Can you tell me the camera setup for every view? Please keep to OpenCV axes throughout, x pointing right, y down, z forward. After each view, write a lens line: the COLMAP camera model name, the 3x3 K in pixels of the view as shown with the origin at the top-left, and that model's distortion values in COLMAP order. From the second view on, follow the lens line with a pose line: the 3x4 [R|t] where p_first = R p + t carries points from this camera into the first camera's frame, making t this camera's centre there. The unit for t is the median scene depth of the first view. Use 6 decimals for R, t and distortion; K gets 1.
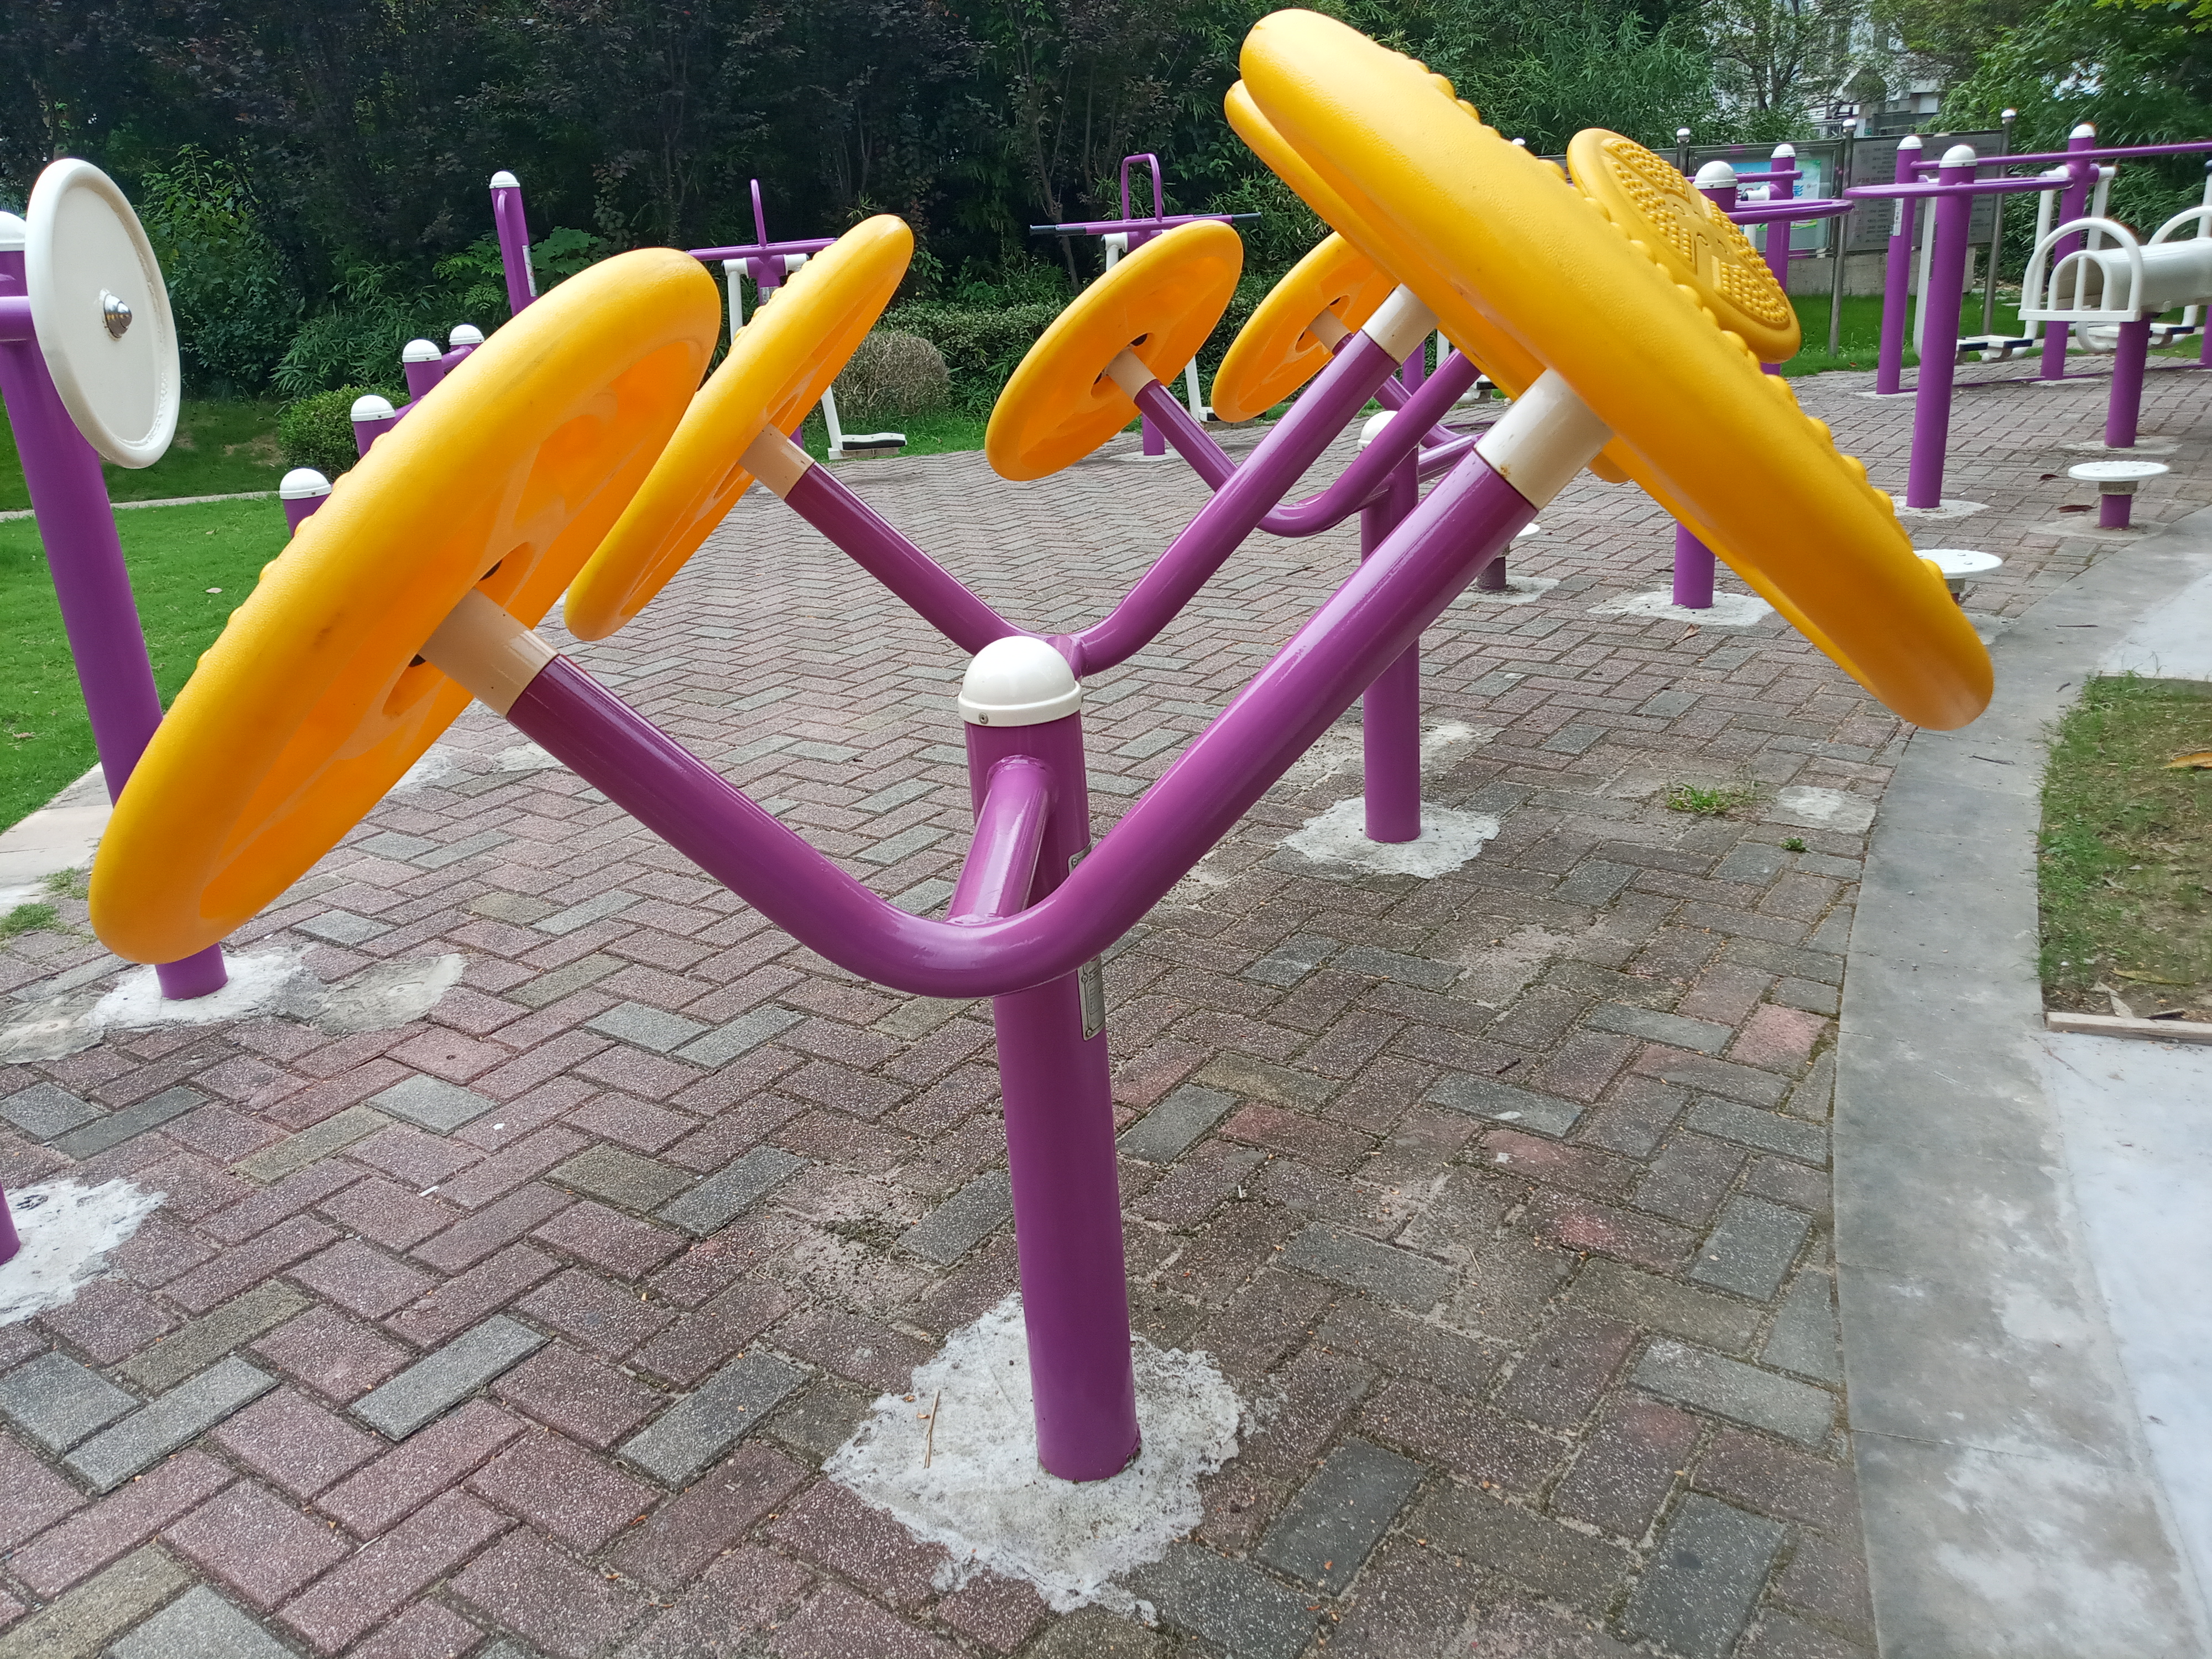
lens RADIAL K [[1708.1, 0, 1104.2], [0, 1708.1, 837.5], [0, 0, 1]] dist [0.021570, -0.036946]
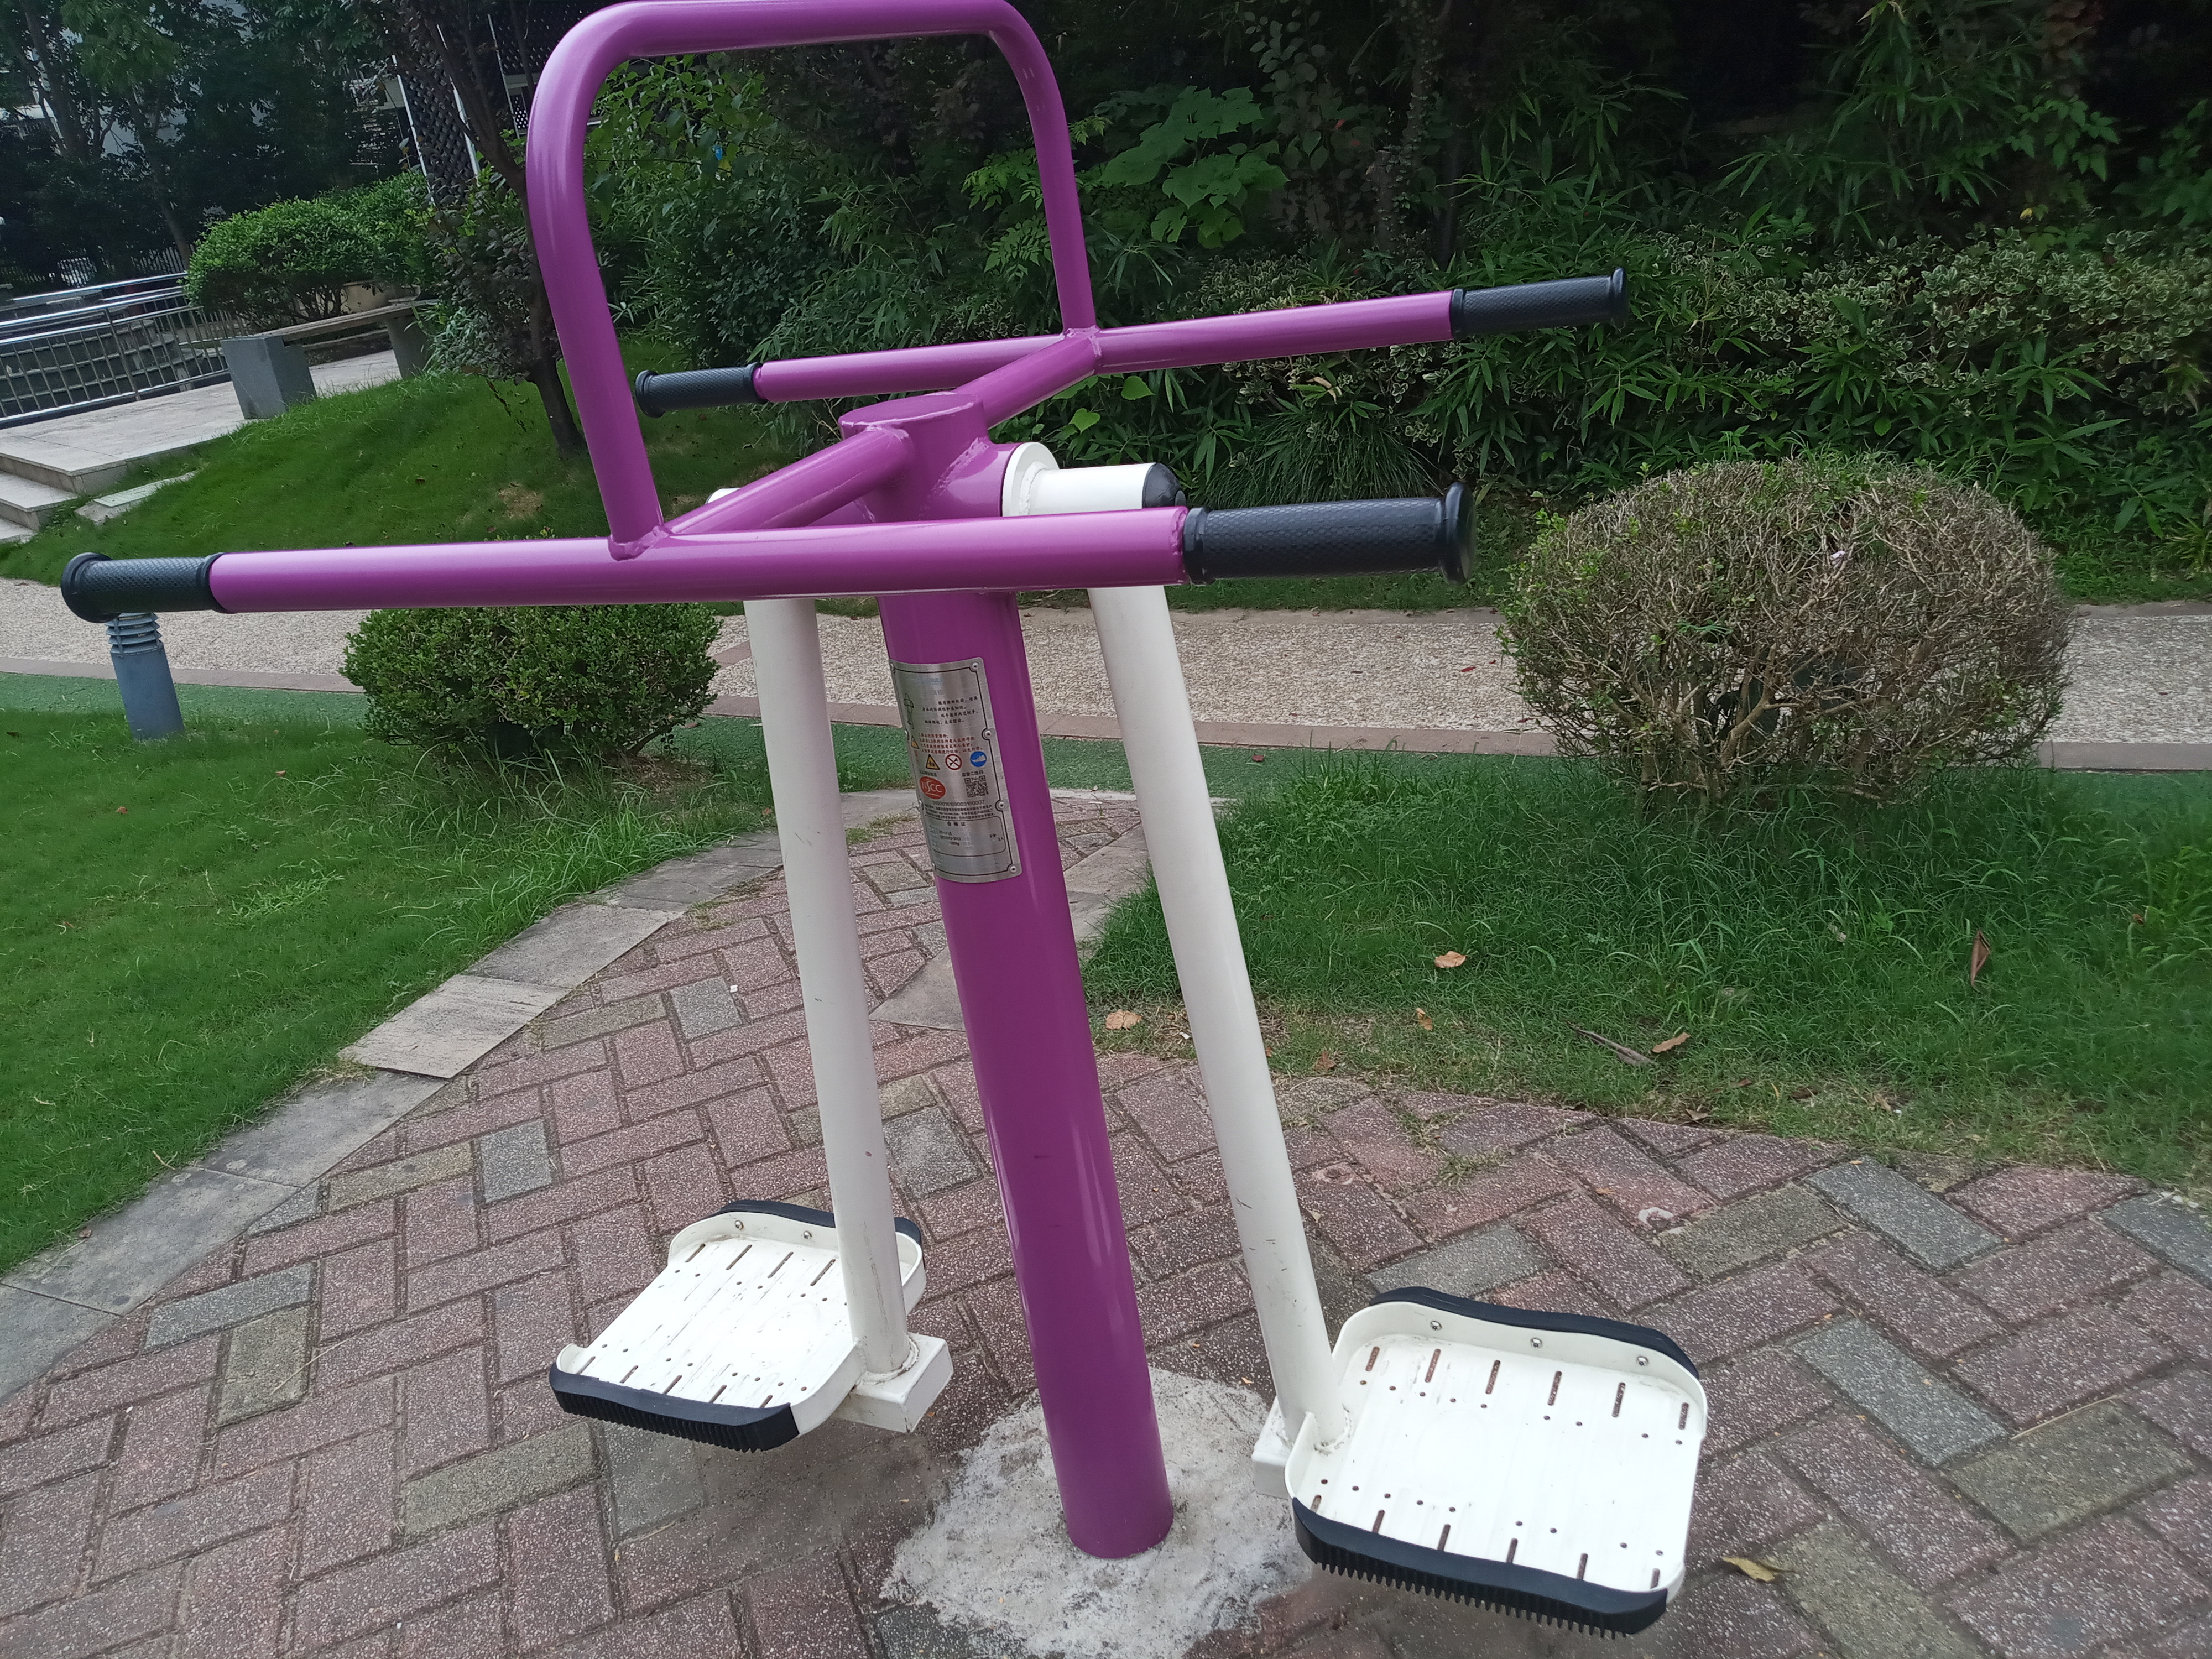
lens RADIAL K [[1708.1, 0, 1104.2], [0, 1708.1, 837.5], [0, 0, 1]] dist [0.021570, -0.036946]
pose [[0.837529, 0.178241, -0.516503, -0.062722], [-0.115207, 0.981651, 0.151947, -0.227359], [0.534109, -0.067755, 0.842696, 0.590181]]
